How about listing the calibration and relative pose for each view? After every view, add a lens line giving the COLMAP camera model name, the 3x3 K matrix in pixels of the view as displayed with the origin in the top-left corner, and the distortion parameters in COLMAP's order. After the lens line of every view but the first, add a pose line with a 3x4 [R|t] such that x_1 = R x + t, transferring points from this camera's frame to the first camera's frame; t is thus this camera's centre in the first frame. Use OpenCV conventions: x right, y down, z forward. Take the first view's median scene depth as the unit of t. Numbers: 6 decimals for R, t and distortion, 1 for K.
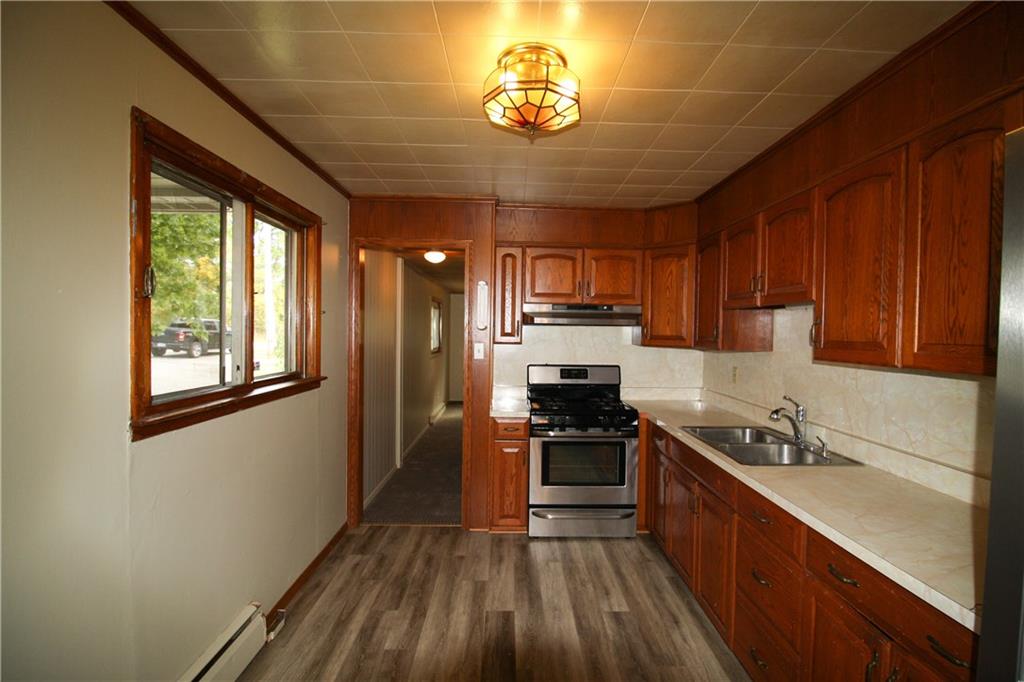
lens RADIAL K [[475.9, 0, 527.6], [0, 475.9, 338.1], [0, 0, 1]] dist [-0.005797, -0.008660]
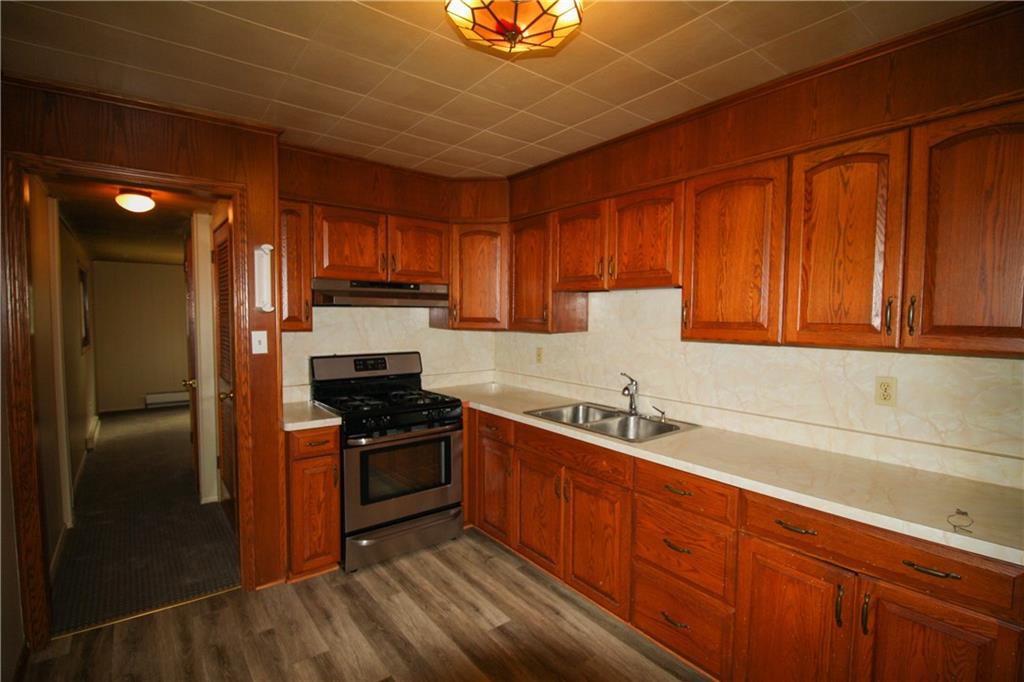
lens RADIAL K [[475.9, 0, 512.5], [0, 475.9, 338.6], [0, 0, 1]] dist [-0.005797, -0.008660]
pose [[0.806631, -0.038158, 0.589822, -0.251286], [0.013349, 0.998835, 0.046363, -0.007902], [-0.590904, -0.029524, 0.806201, 0.228436]]
